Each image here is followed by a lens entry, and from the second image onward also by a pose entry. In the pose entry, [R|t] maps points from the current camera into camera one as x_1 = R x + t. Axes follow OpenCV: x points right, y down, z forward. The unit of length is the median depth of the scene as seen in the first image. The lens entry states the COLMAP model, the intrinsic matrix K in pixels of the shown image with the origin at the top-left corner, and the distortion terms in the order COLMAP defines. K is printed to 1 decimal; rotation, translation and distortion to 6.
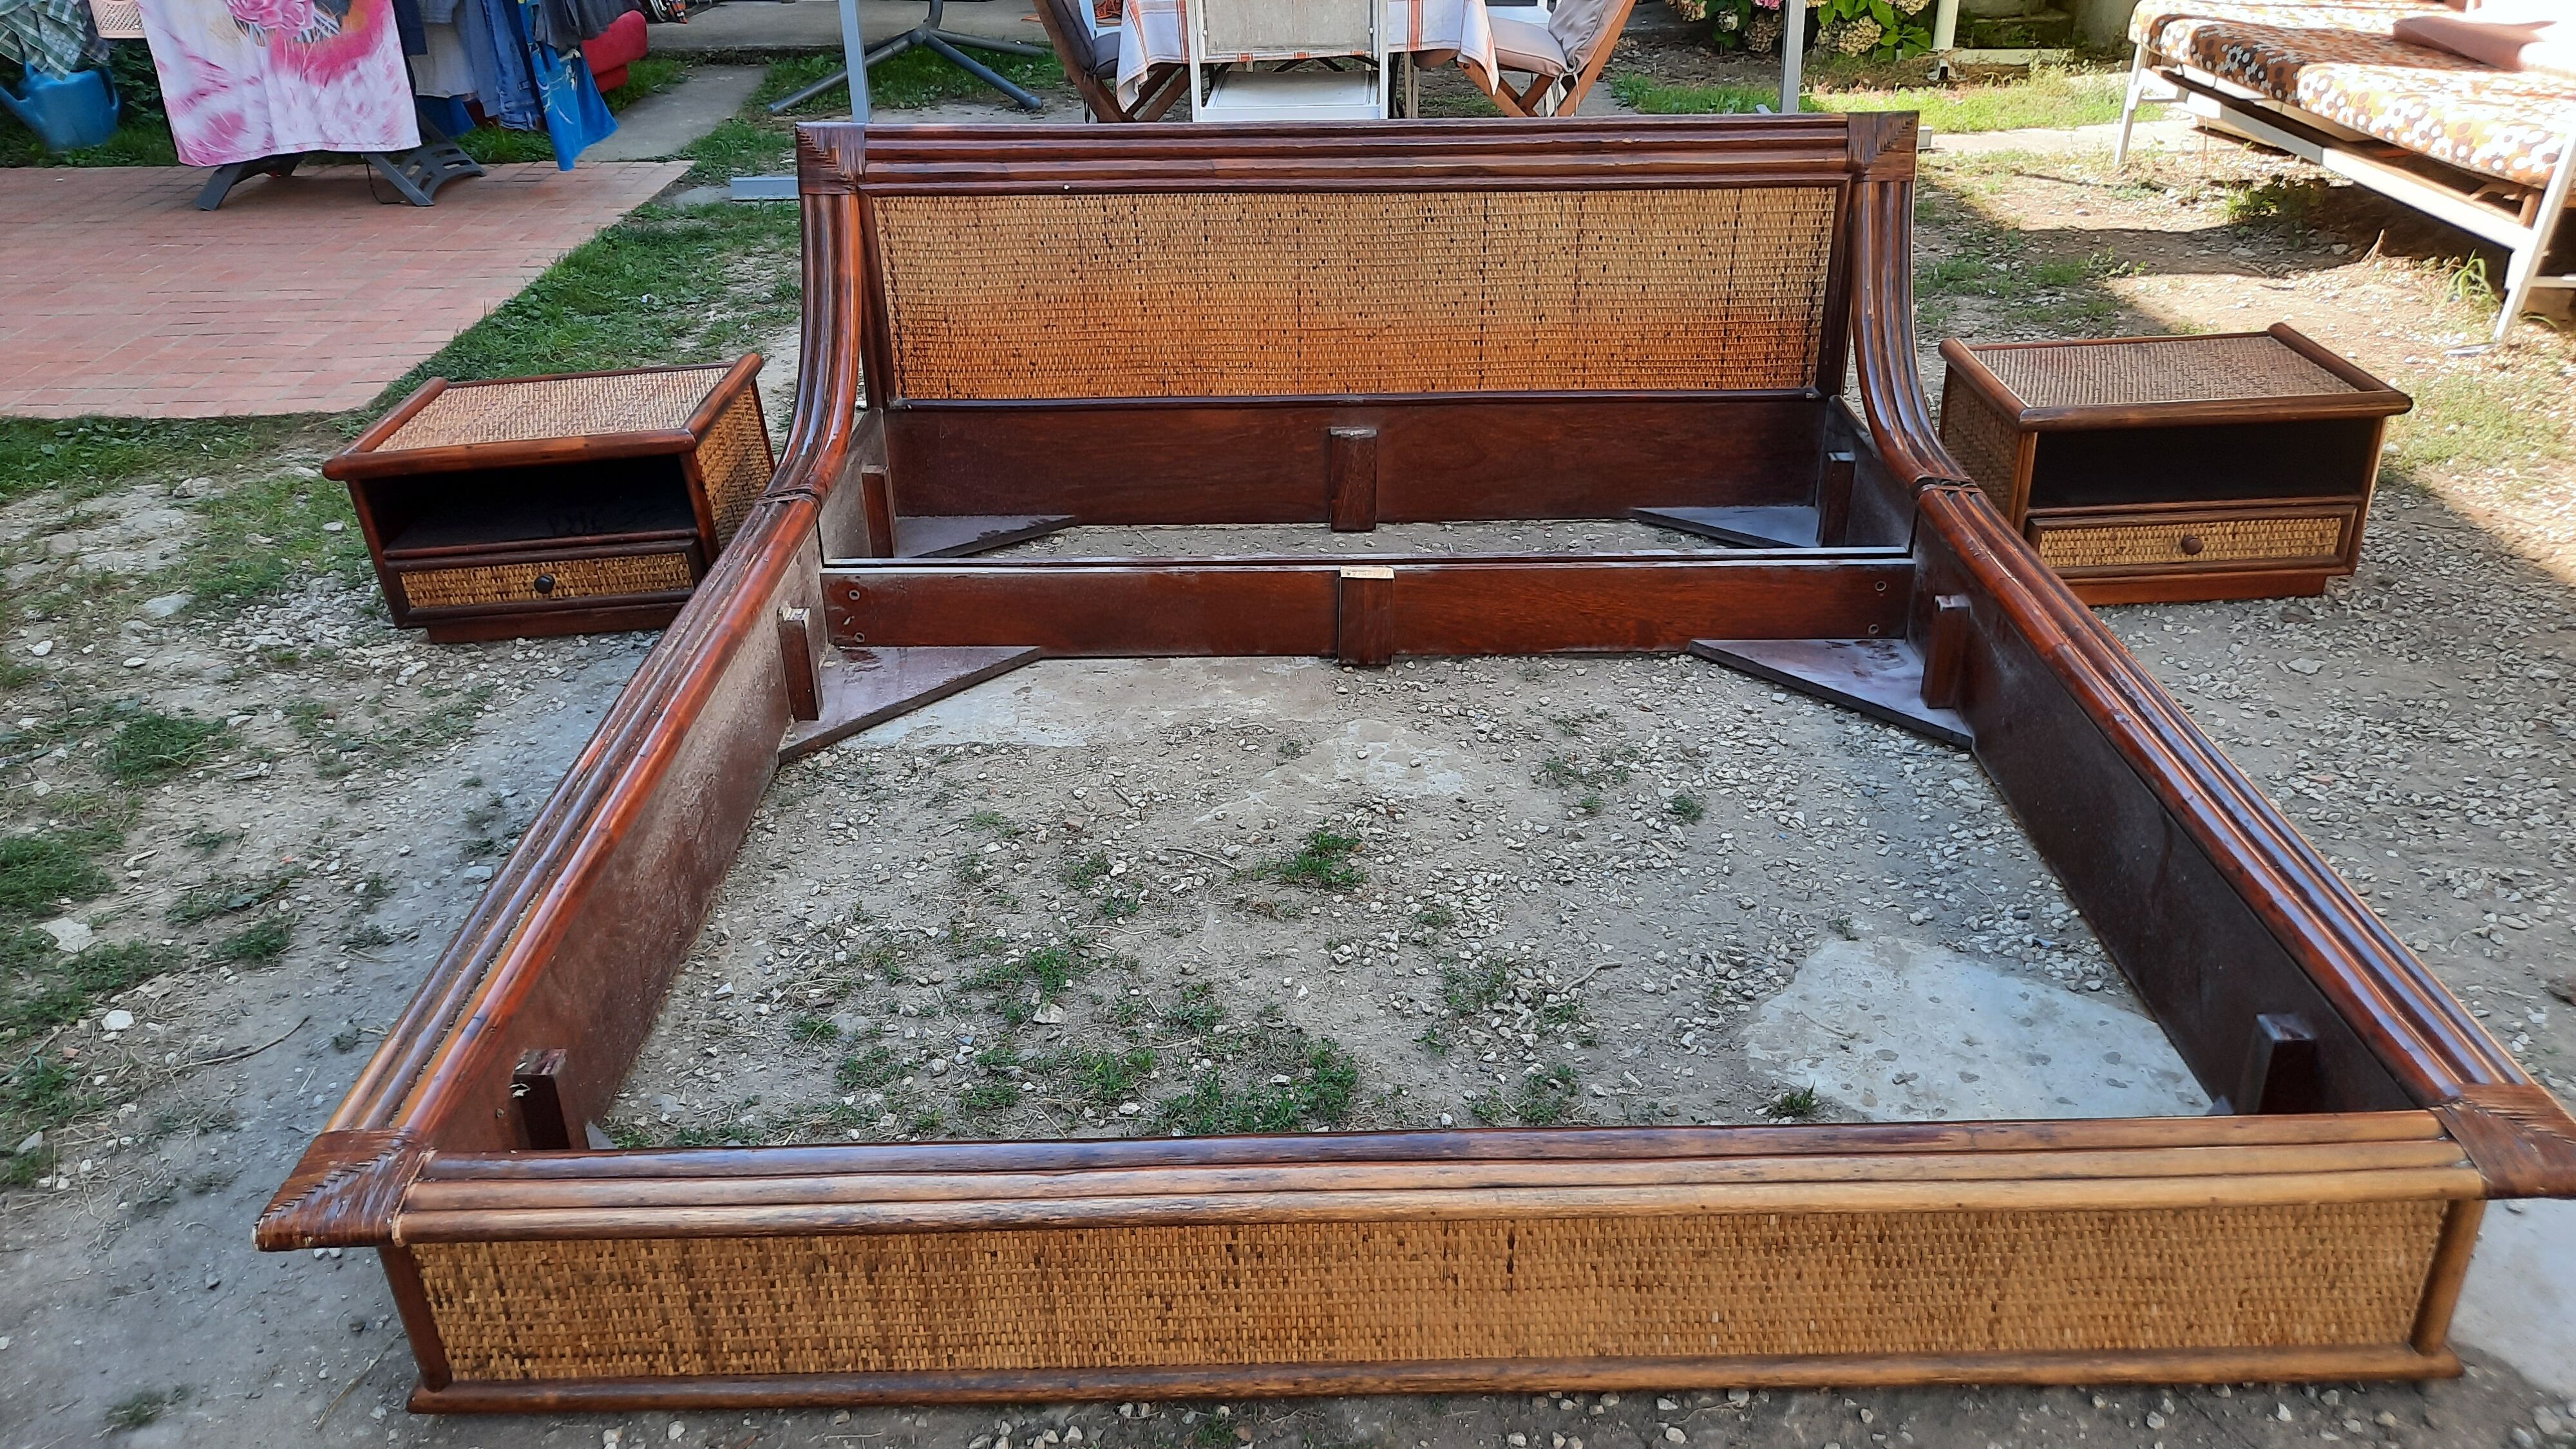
lens RADIAL K [[1862.2, 0, 1307.7], [0, 1862.2, 719.6], [0, 0, 1]] dist [0.035109, -0.044196]
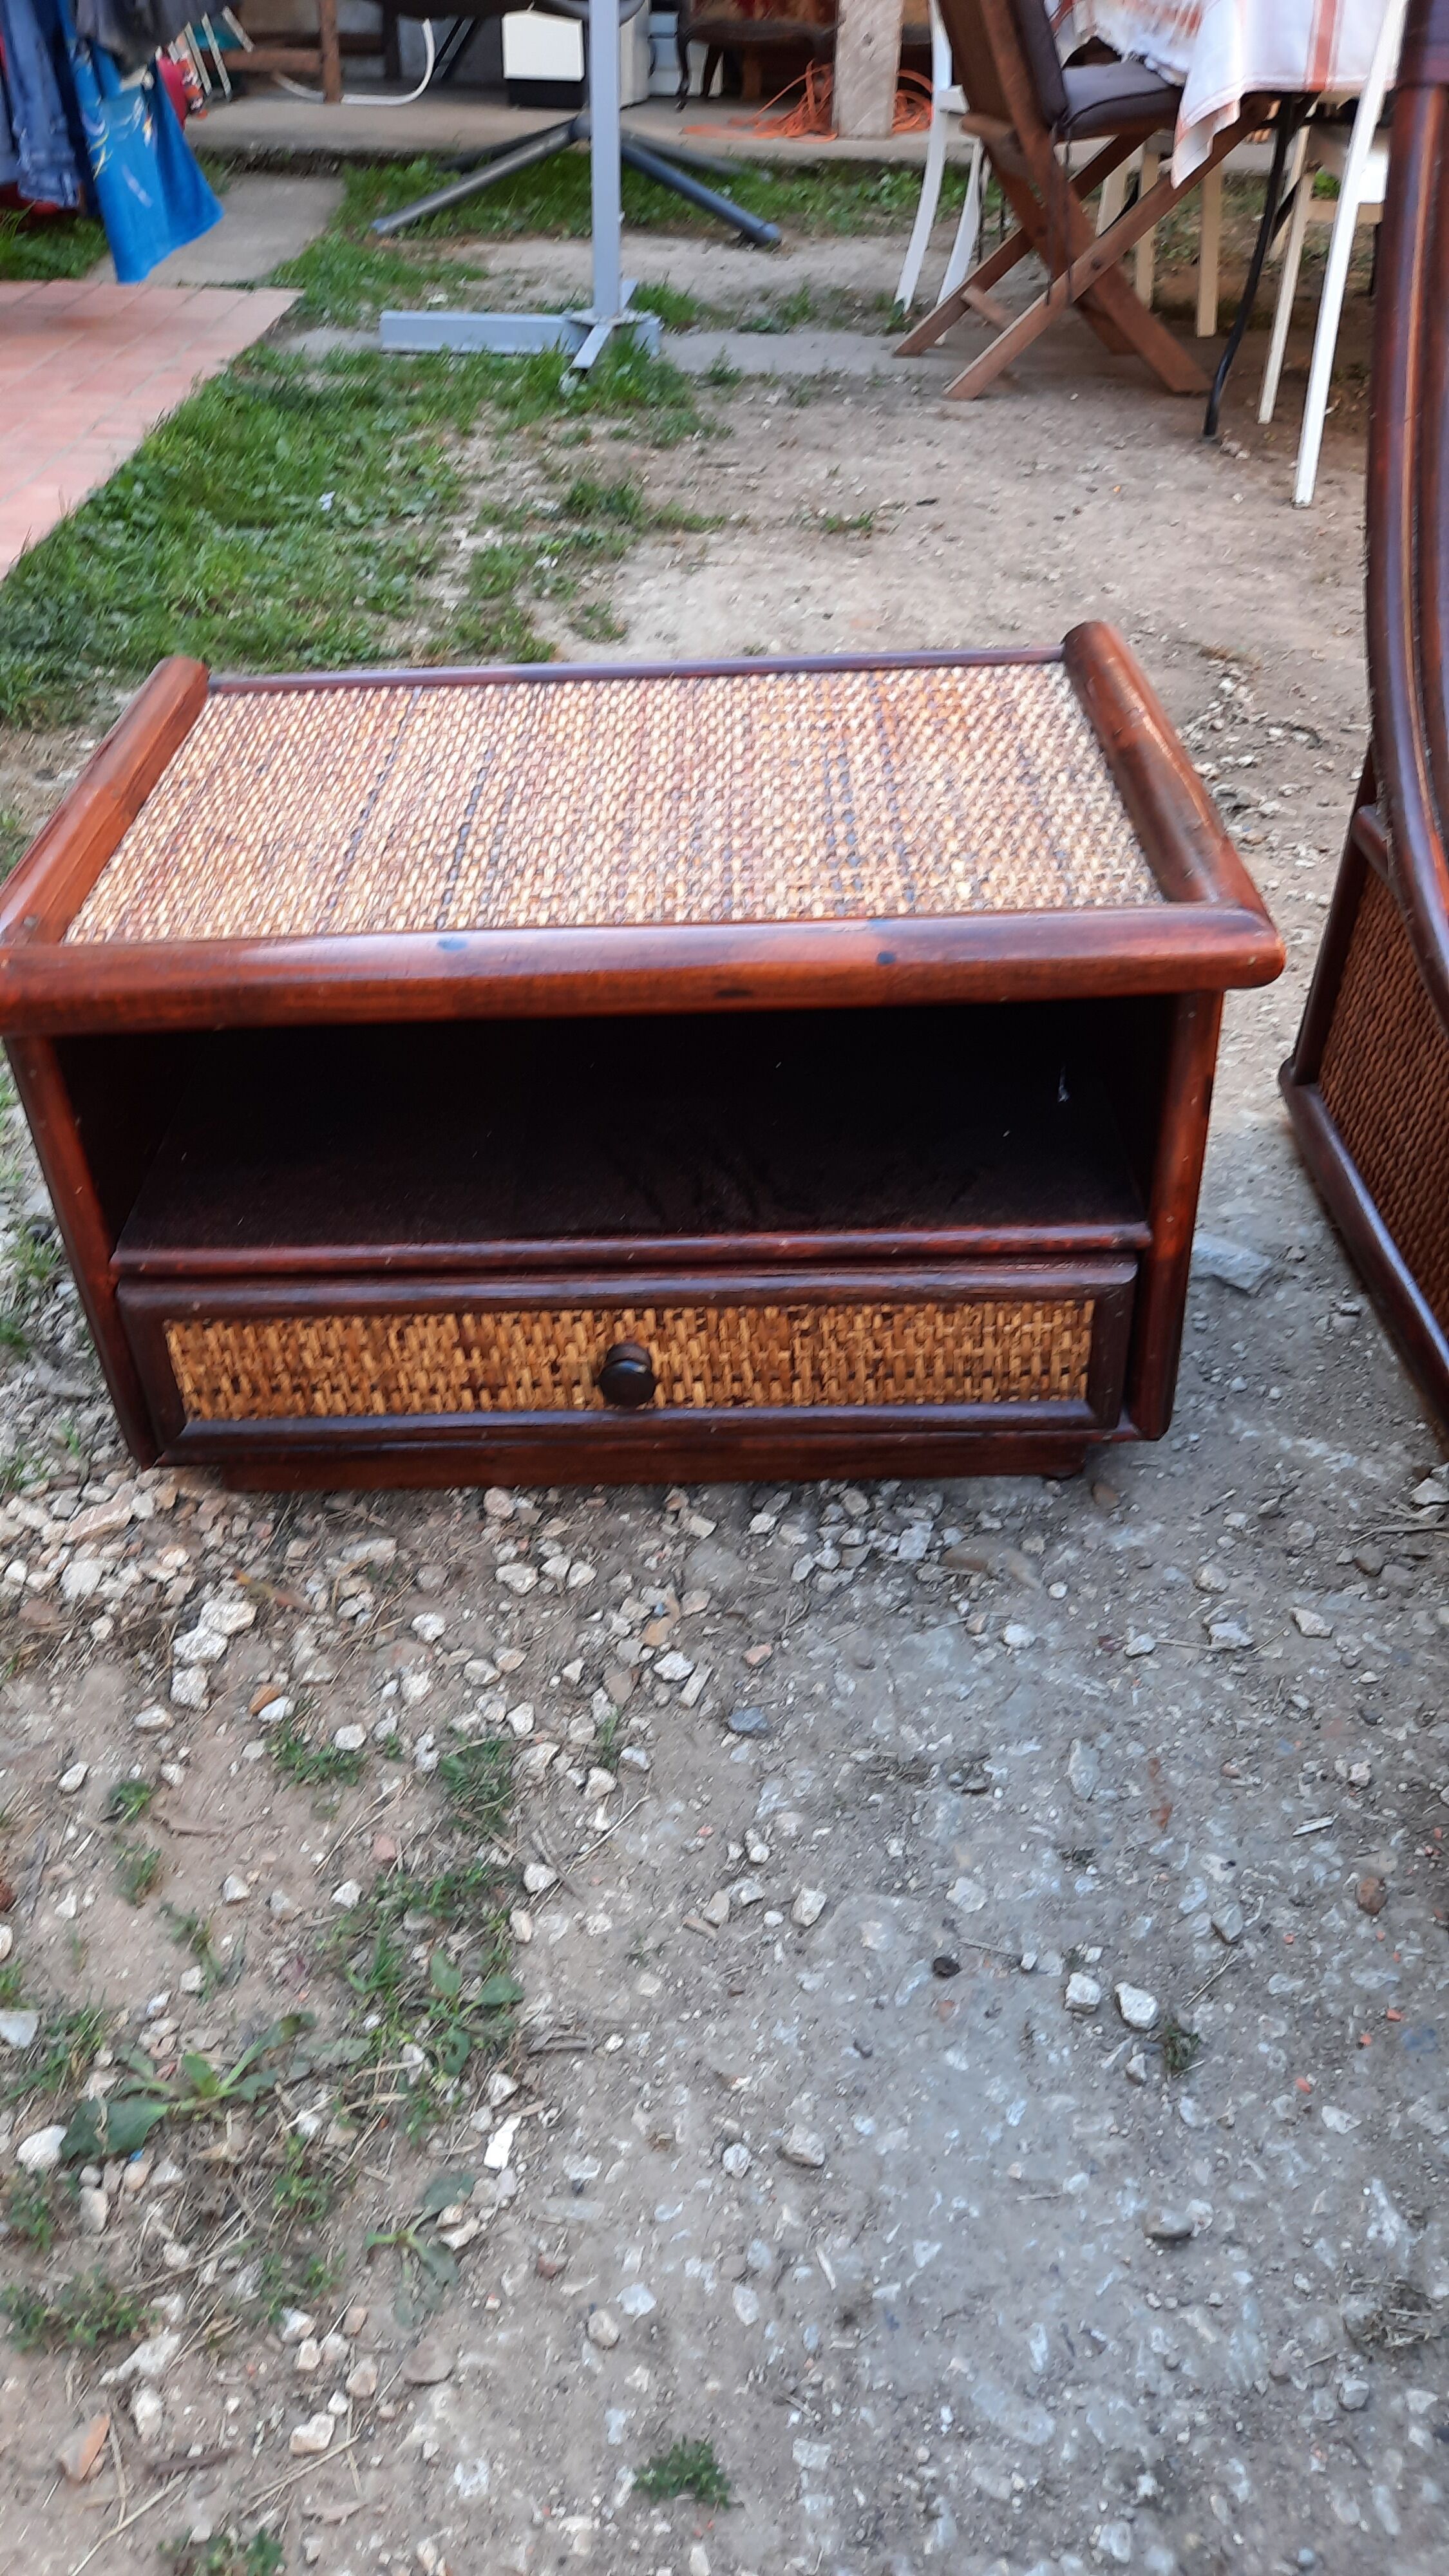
lens RADIAL K [[1862.2, 0, 701.9], [0, 1862.2, 1292.1], [0, 0, 1]] dist [0.035109, -0.044196]
pose [[0.999194, 0.039062, 0.009289, -0.247174], [-0.040003, 0.988376, 0.146672, -0.081959], [-0.003451, -0.146926, 0.989142, 0.430431]]
